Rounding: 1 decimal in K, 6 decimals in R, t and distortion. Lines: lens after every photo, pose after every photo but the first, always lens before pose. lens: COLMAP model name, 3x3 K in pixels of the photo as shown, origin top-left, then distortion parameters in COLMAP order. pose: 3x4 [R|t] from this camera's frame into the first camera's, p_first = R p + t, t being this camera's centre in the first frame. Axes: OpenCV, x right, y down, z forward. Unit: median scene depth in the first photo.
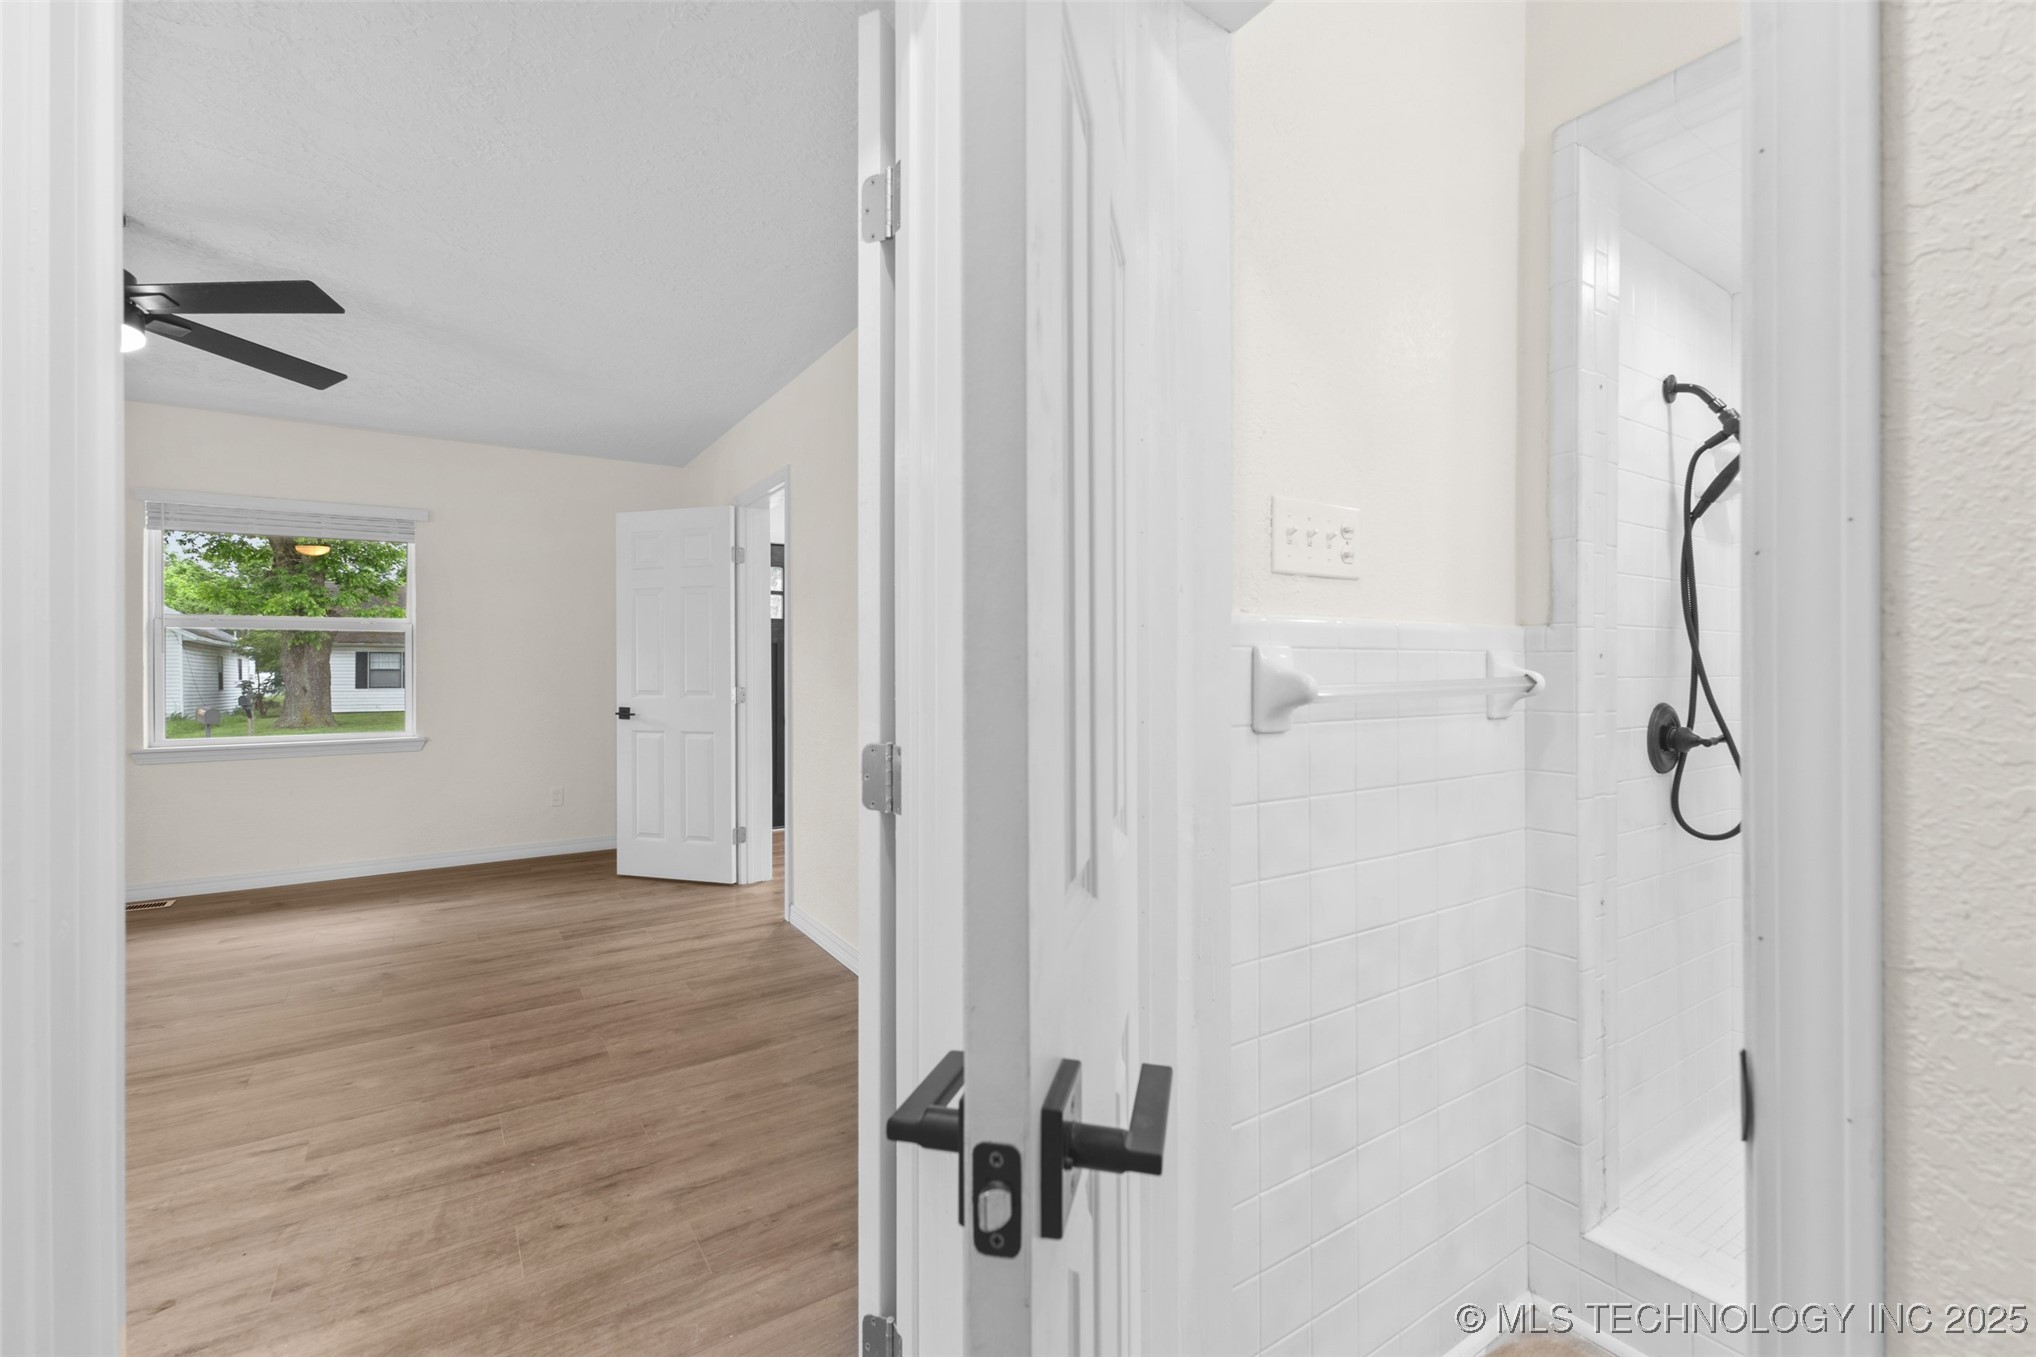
lens RADIAL K [[884.6, 0, 1036.9], [0, 884.6, 677.2], [0, 0, 1]] dist [0.009219, -0.001052]
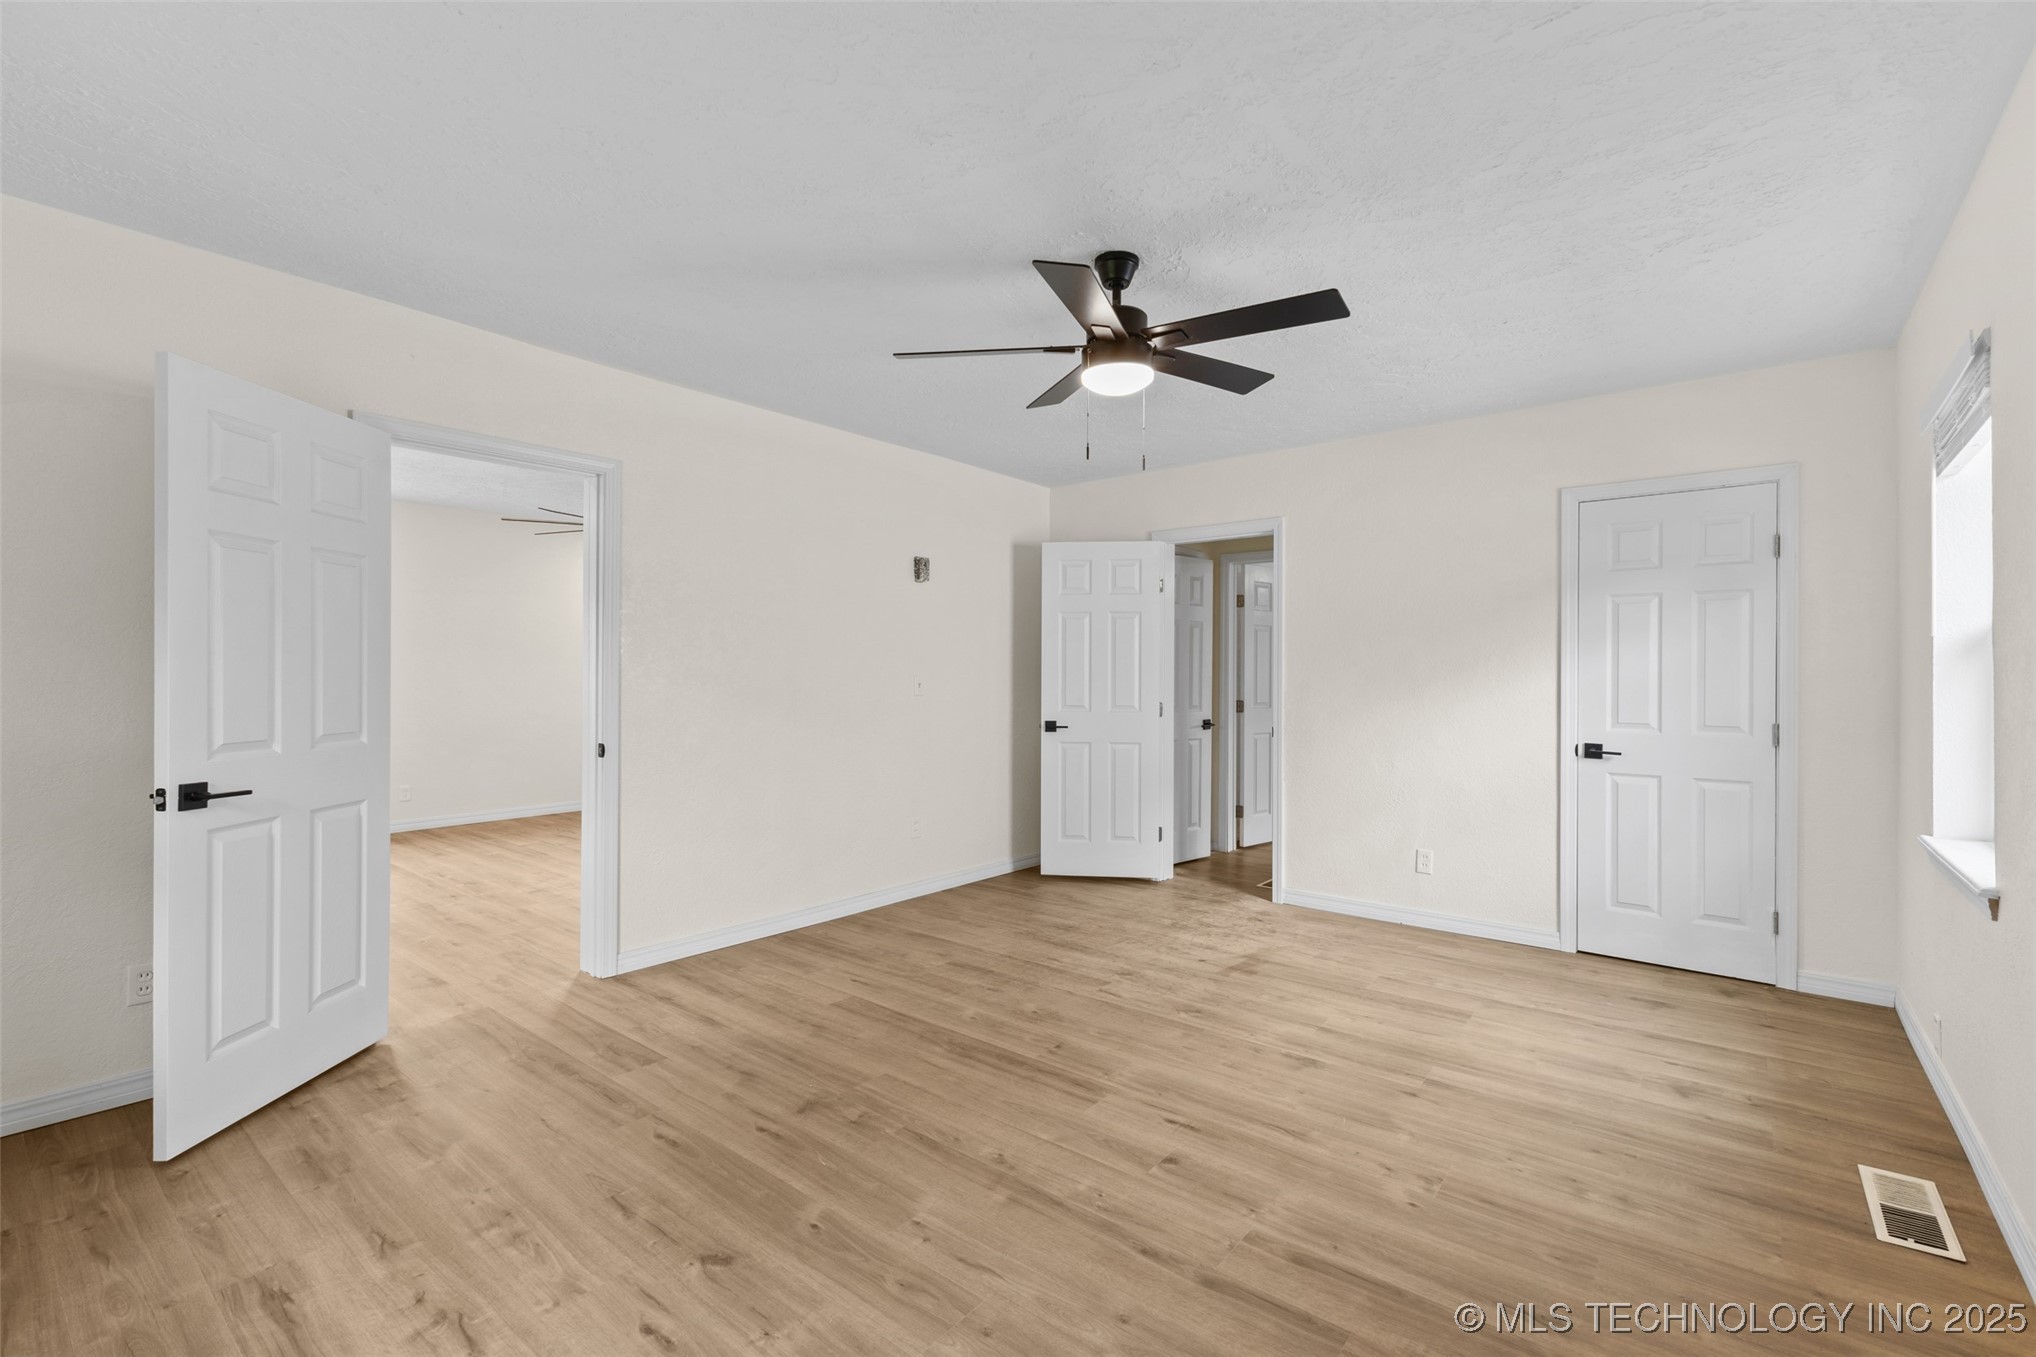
lens RADIAL K [[884.6, 0, 1020.0], [0, 884.6, 674.9], [0, 0, 1]] dist [0.009219, -0.001052]
pose [[-0.291629, -0.002053, 0.956529, -1.817872], [0.008972, 0.999948, 0.004881, -0.037929], [-0.956489, 0.010005, -0.291596, 1.264097]]
